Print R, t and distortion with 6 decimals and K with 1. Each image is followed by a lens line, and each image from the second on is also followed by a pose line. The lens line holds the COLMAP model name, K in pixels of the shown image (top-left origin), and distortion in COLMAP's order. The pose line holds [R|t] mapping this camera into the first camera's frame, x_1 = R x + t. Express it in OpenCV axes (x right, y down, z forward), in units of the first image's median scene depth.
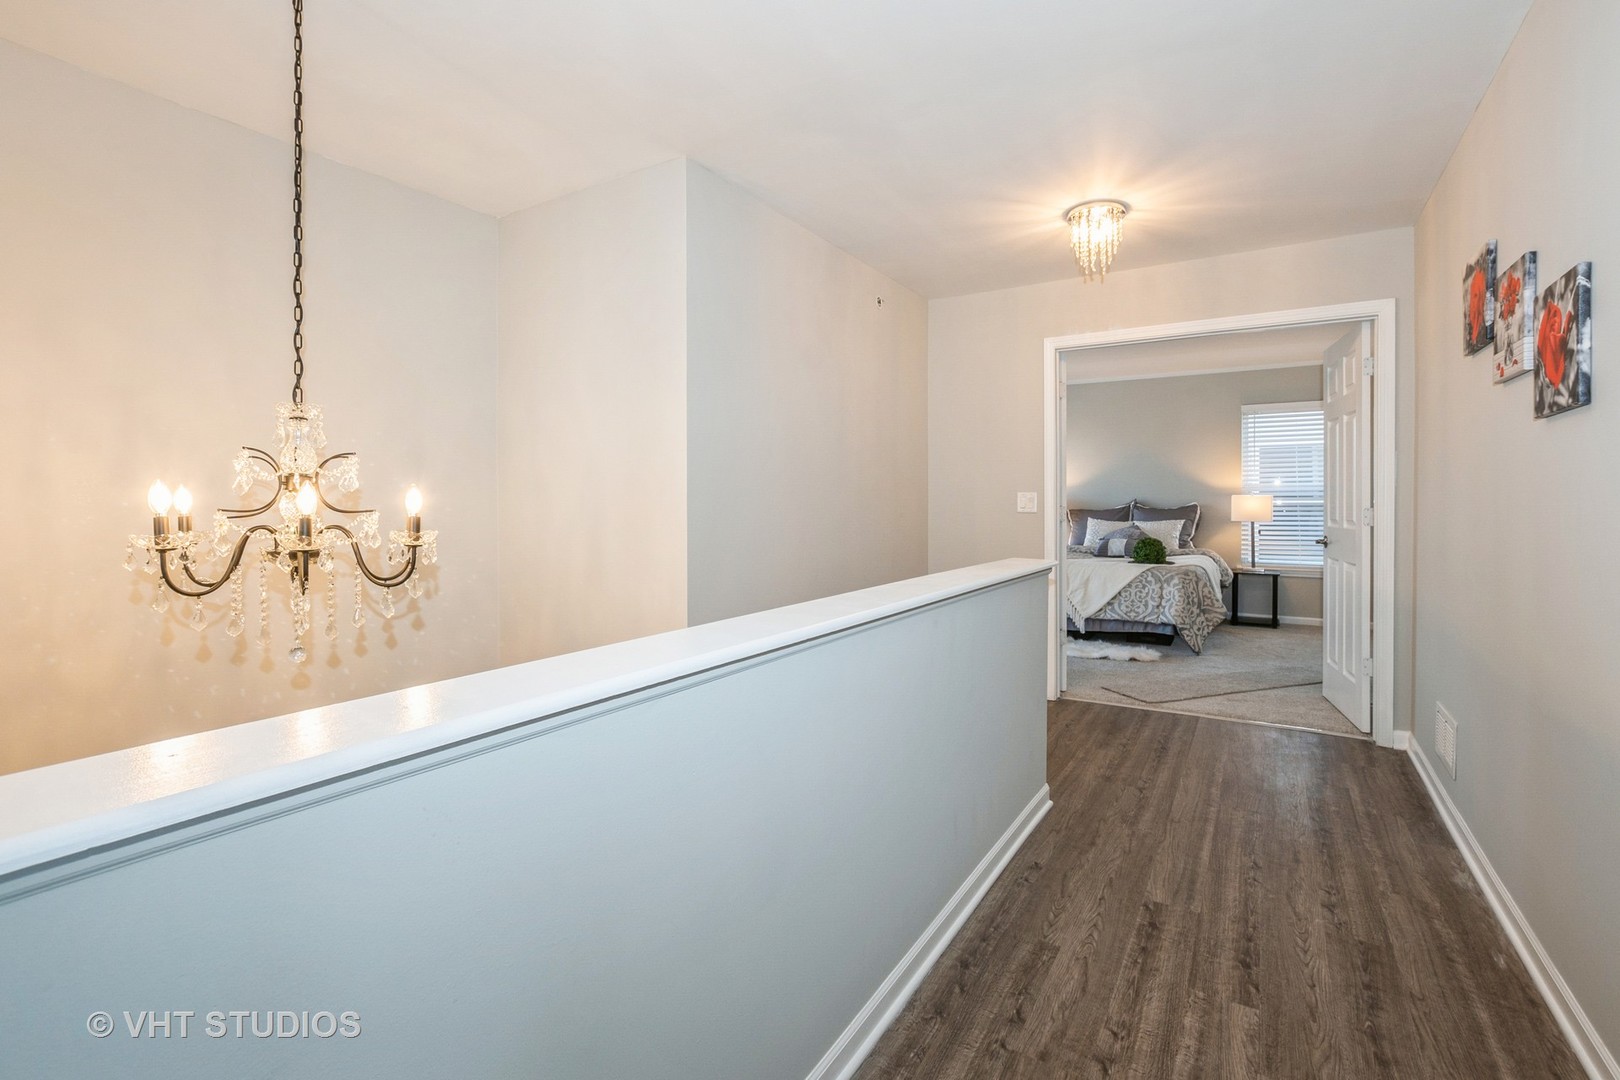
lens RADIAL K [[734.8, 0, 827.5], [0, 734.8, 501.2], [0, 0, 1]] dist [-0.018984, 0.000618]
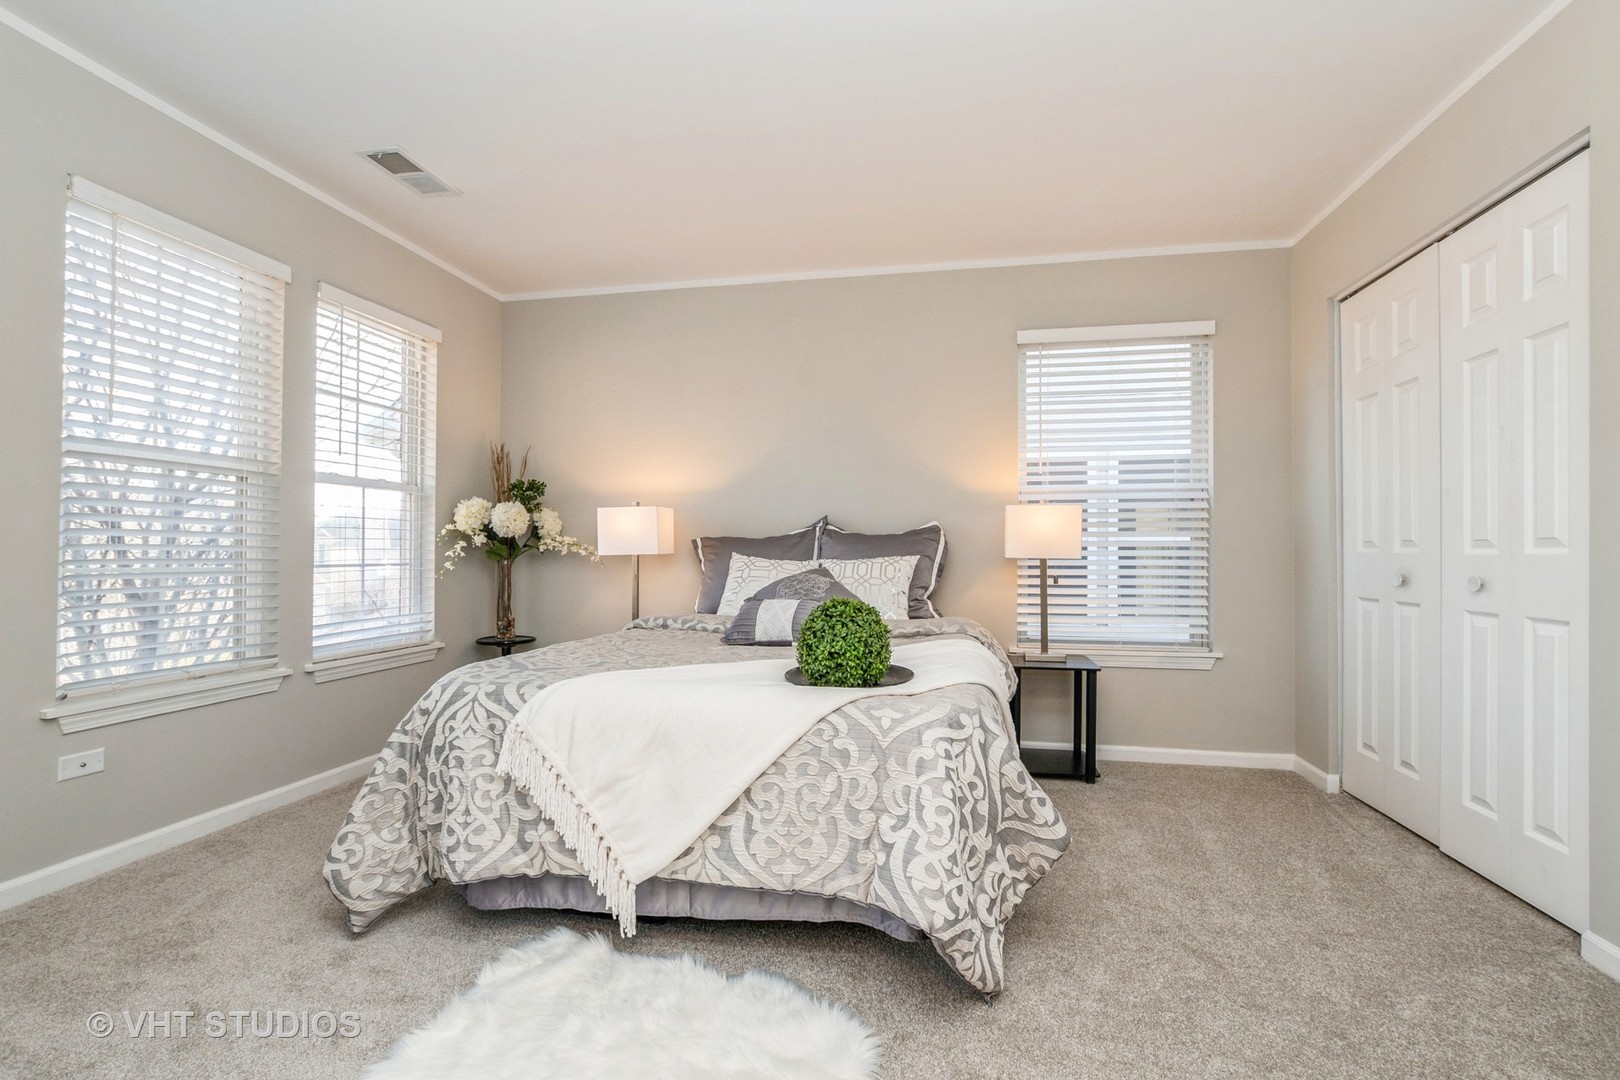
lens RADIAL K [[734.8, 0, 812.9], [0, 734.8, 547.9], [0, 0, 1]] dist [-0.018984, 0.000618]
pose [[0.938134, 0.003233, 0.346256, 0.312978], [-0.001152, 0.999980, -0.006215, 0.027964], [-0.346269, 0.005431, 0.938119, 0.696424]]
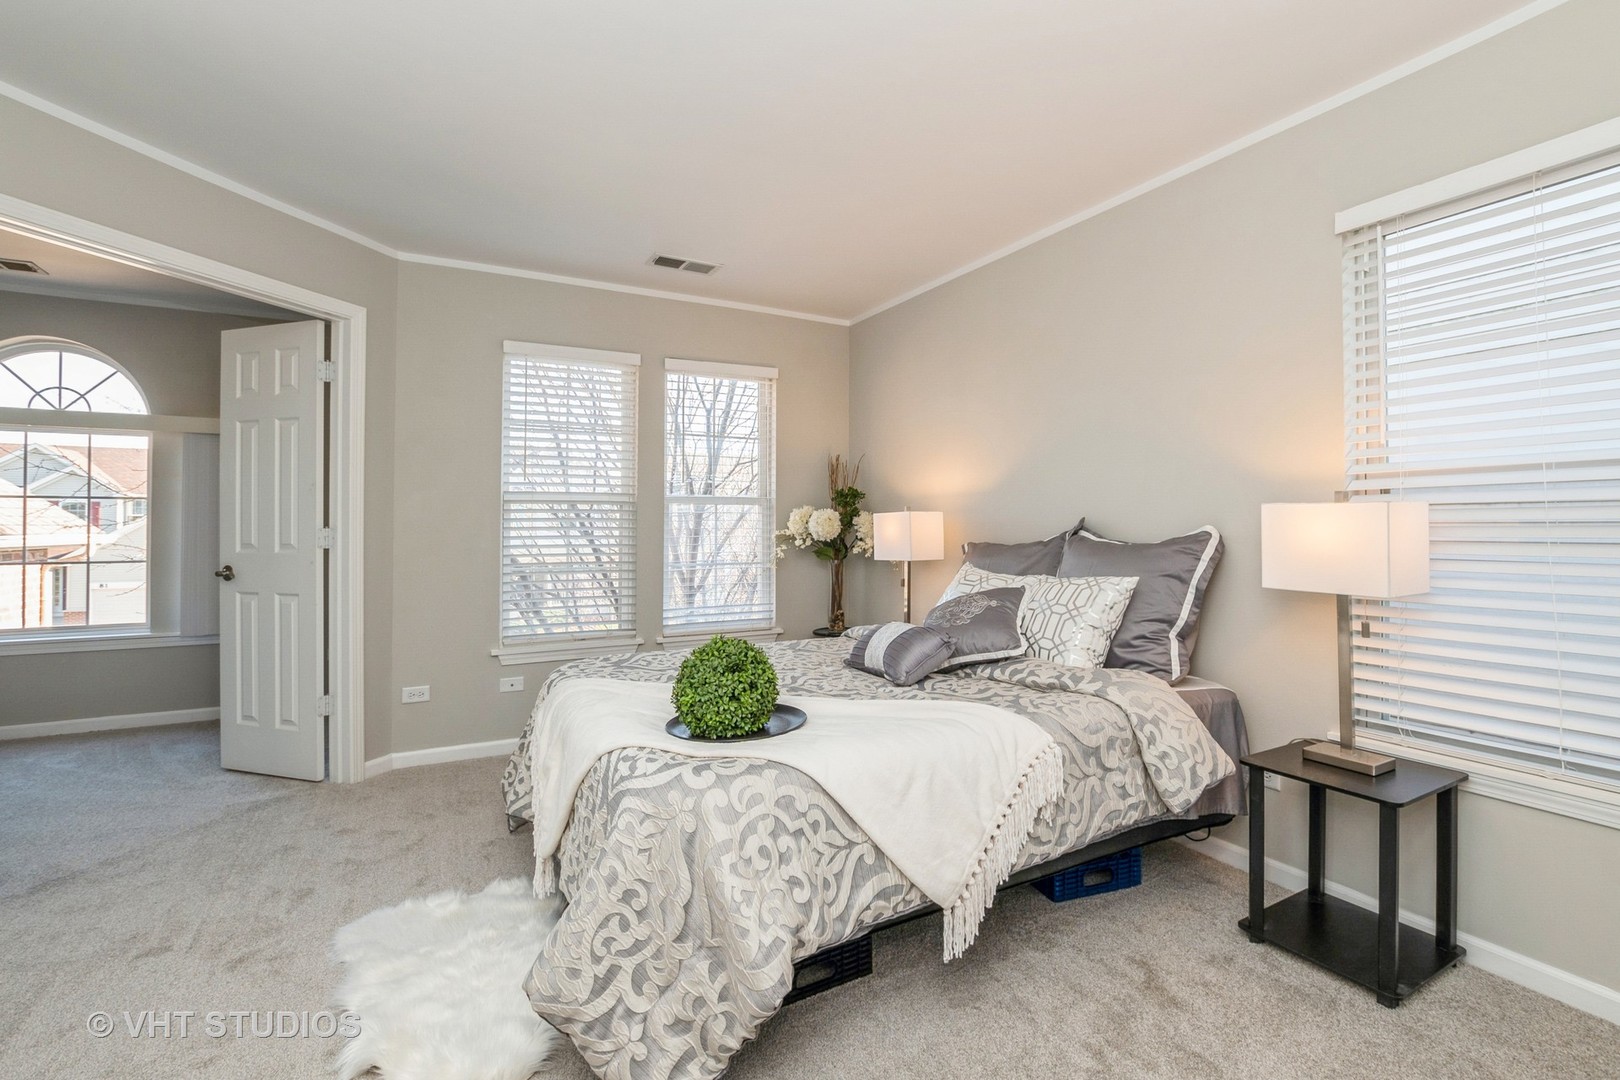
lens RADIAL K [[734.8, 0, 798.0], [0, 734.8, 517.9], [0, 0, 1]] dist [-0.018984, 0.000618]
pose [[0.859344, -0.011879, -0.511260, 0.645009], [0.006909, 0.999909, -0.011620, -0.000125], [0.511352, 0.006453, 0.859347, 0.756399]]
